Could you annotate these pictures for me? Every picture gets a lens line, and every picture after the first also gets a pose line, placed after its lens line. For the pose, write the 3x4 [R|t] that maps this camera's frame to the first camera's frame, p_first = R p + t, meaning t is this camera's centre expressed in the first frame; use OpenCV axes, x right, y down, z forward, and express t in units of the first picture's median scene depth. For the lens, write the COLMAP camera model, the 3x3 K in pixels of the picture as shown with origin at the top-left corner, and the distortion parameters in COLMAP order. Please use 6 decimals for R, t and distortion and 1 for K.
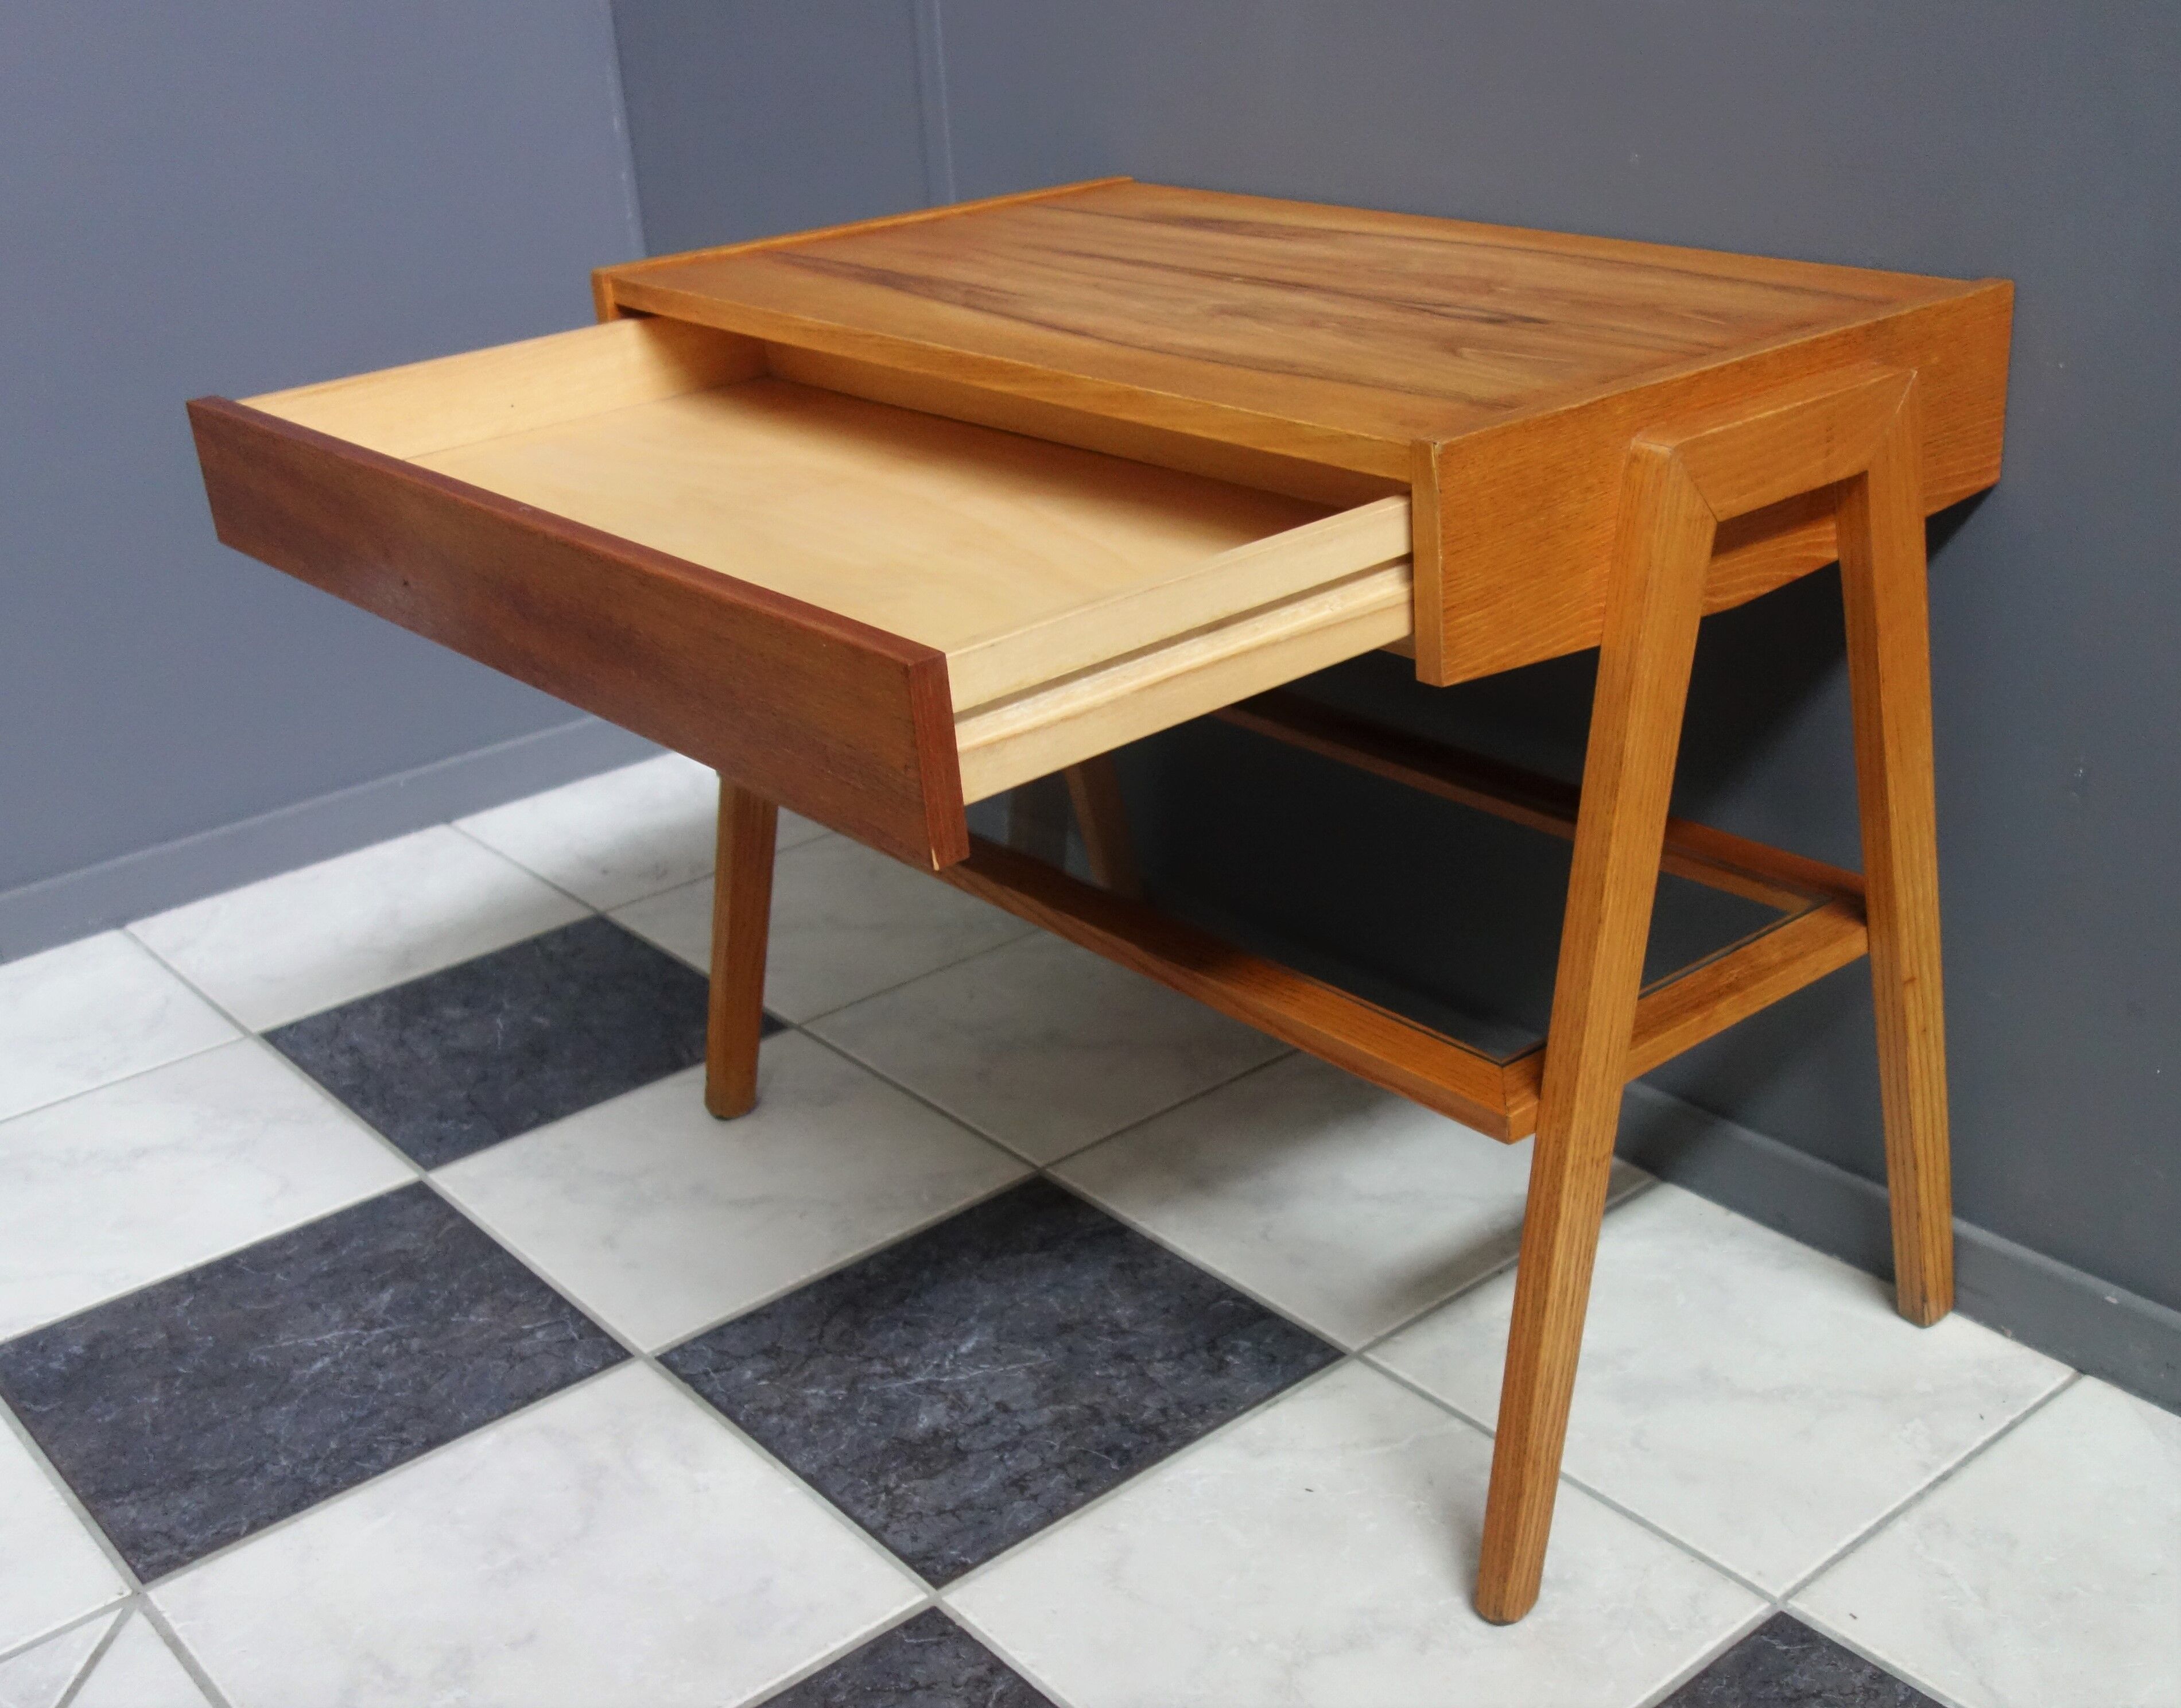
lens RADIAL K [[2453.0, 0, 1189.9], [0, 2453.0, 885.3], [0, 0, 1]] dist [-0.001776, -0.004550]
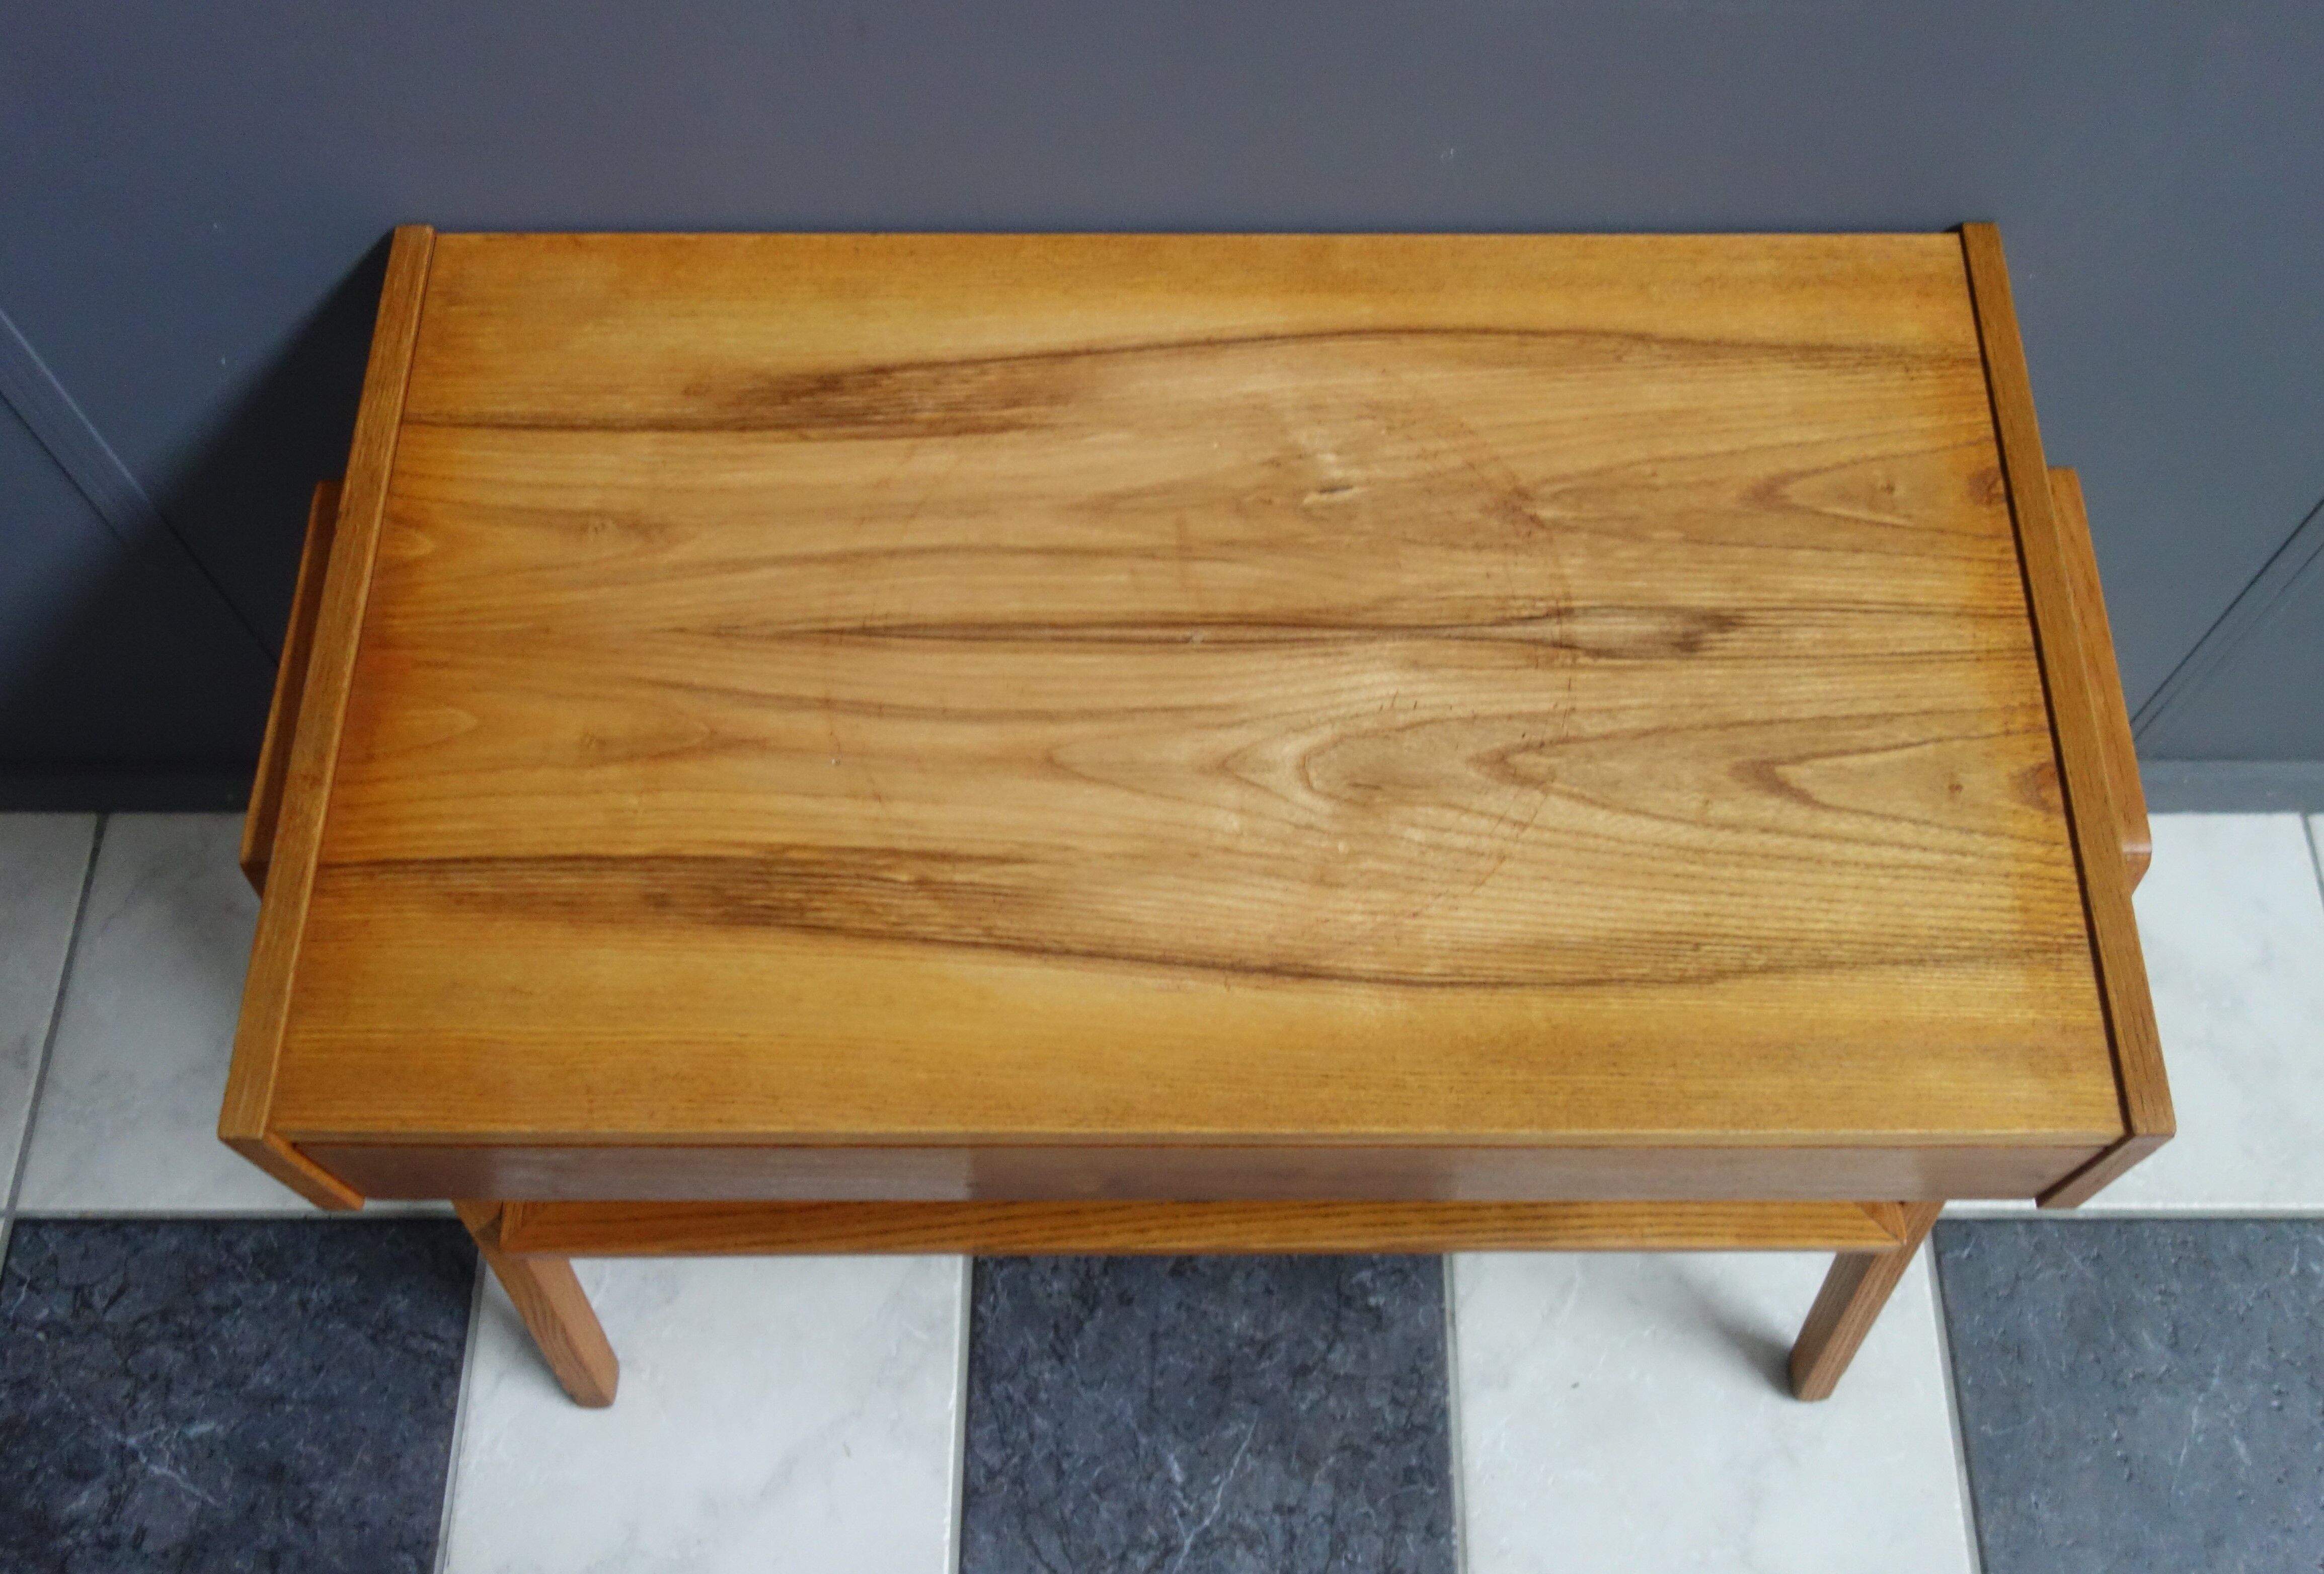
lens RADIAL K [[2164.7, 0, 1185.3], [0, 2164.7, 793.5], [0, 0, 1]] dist [0.004495, -0.006172]
pose [[0.656057, -0.660563, 0.365028, -0.241123], [0.281368, 0.662873, 0.693853, -0.644611], [-0.700300, -0.352500, 0.620744, 0.572411]]
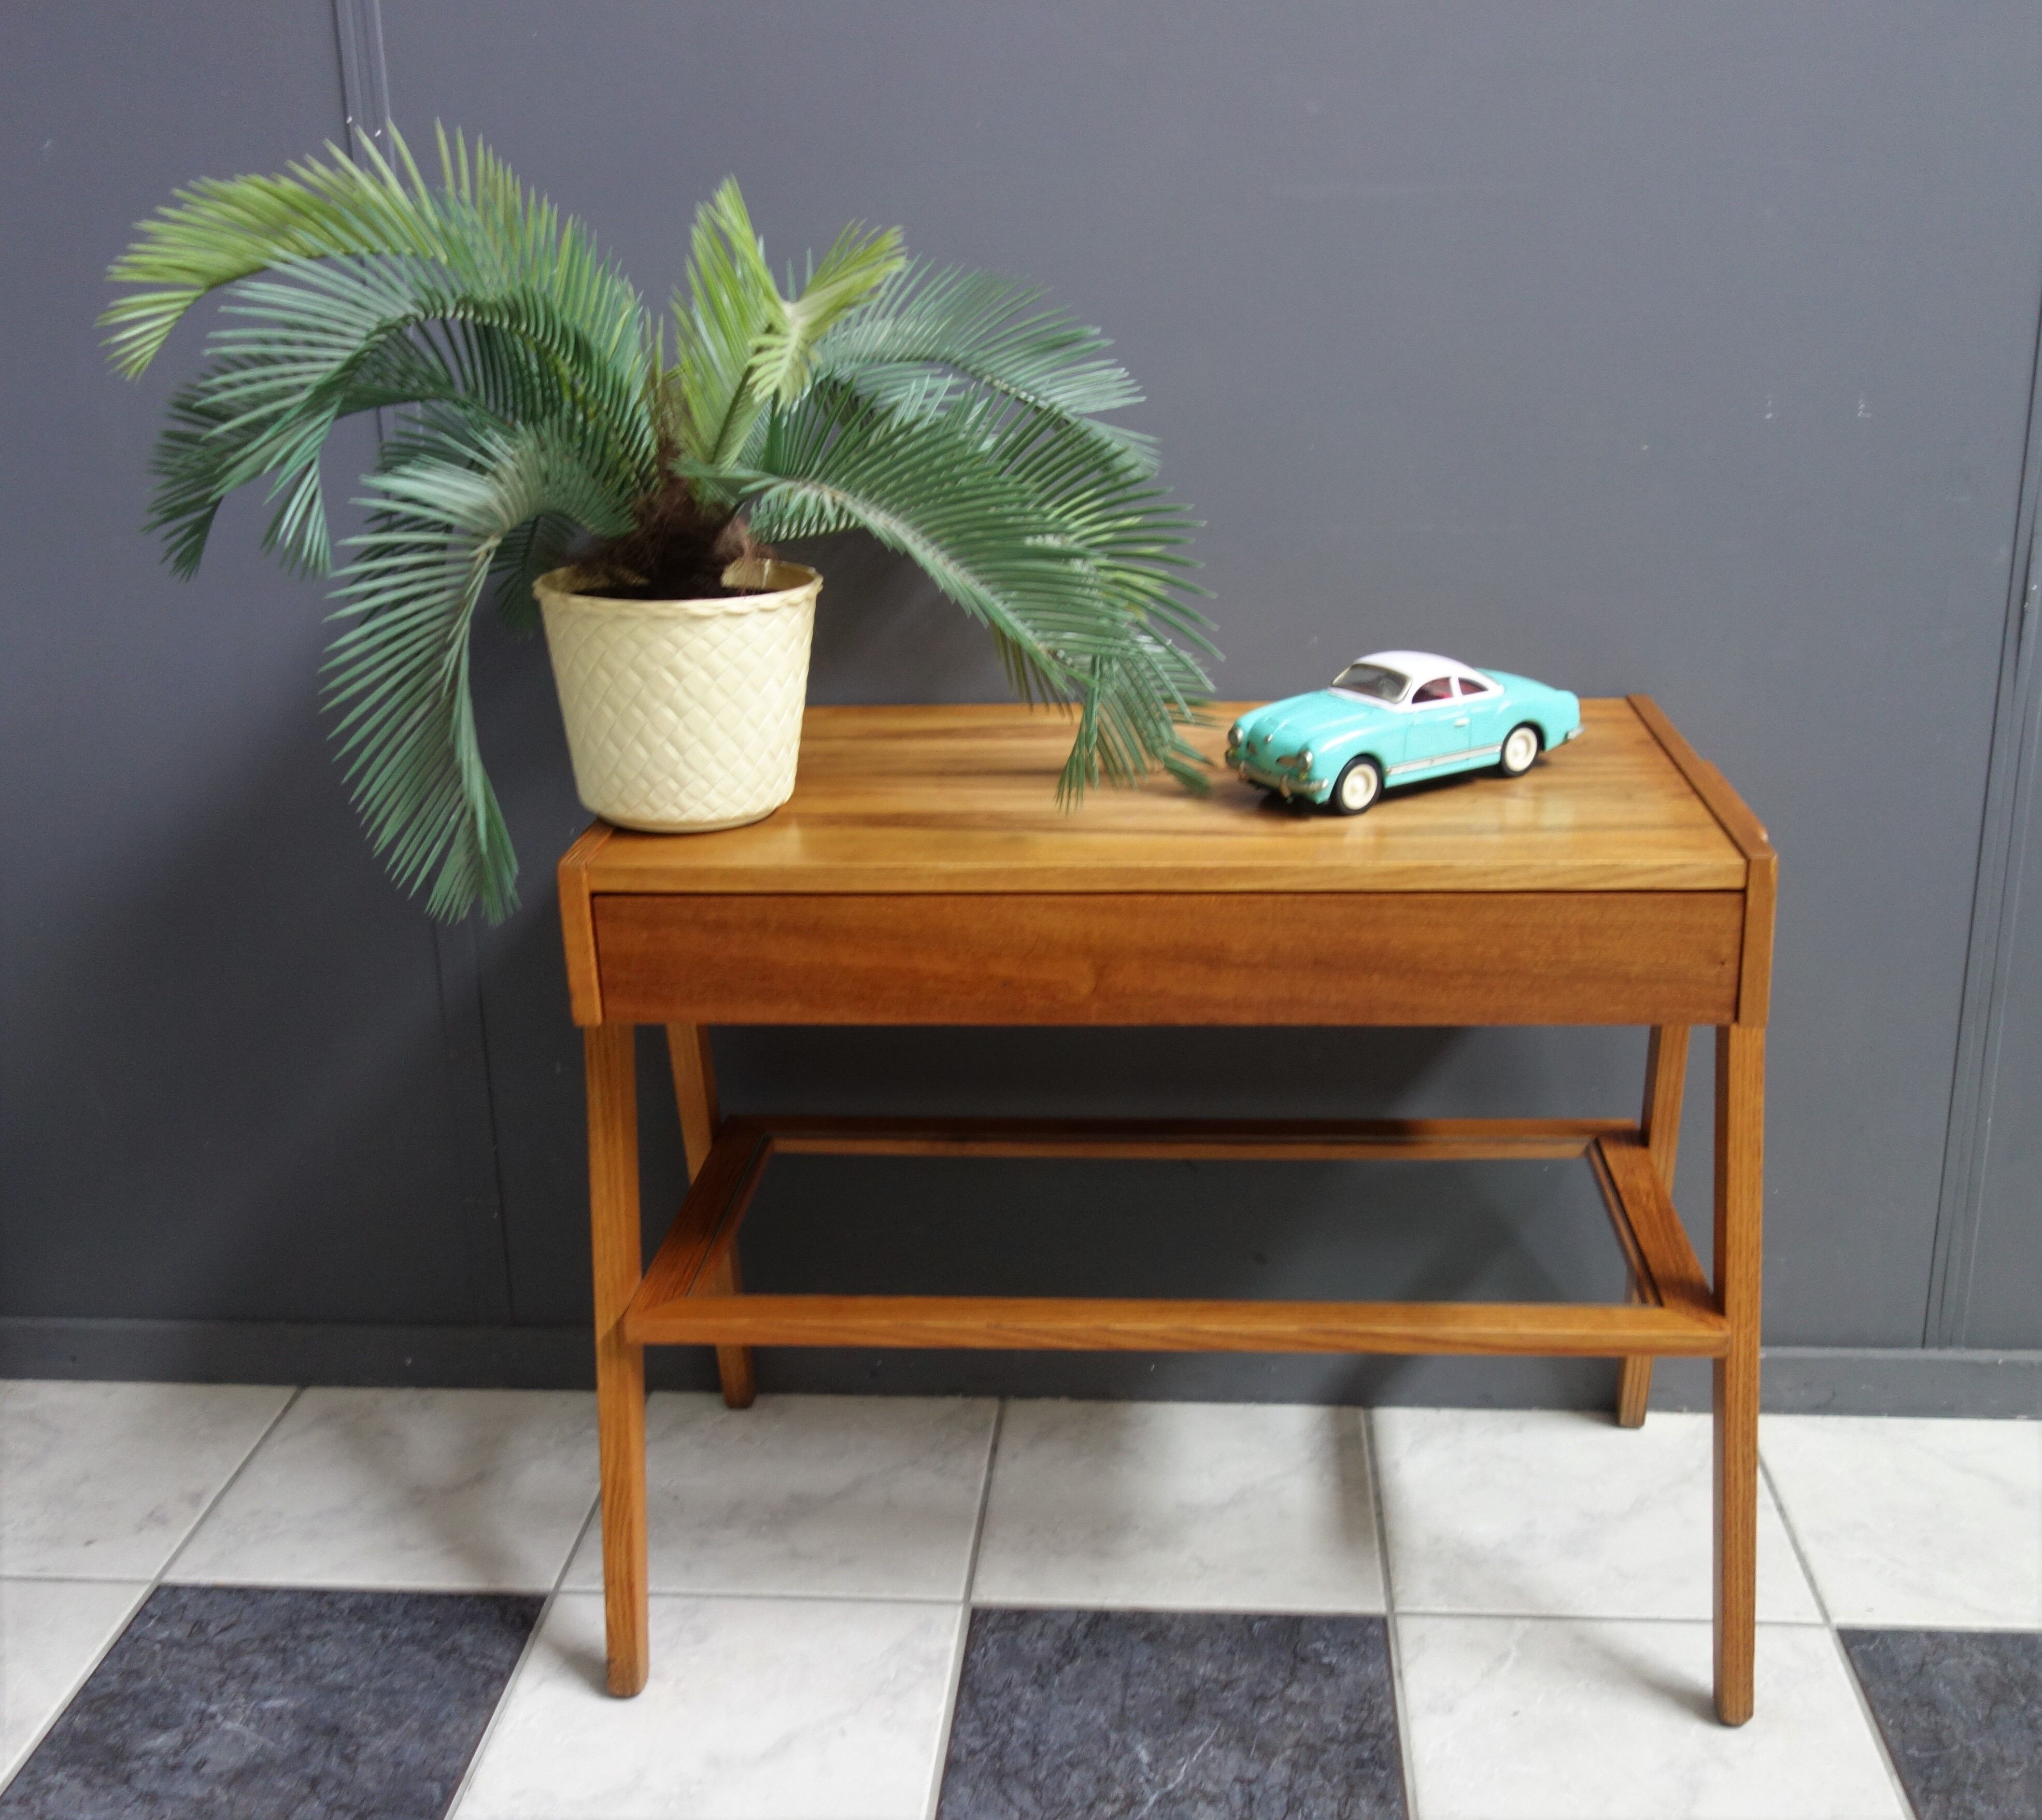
lens RADIAL K [[2228.7, 0, 1021.0], [0, 2228.7, 910.0], [0, 0, 1]] dist [-0.007207, 0.005763]
pose [[0.717809, -0.188938, 0.670114, -0.756245], [0.277913, 0.960228, -0.026958, -0.167506], [-0.638369, 0.205584, 0.741769, 0.240079]]
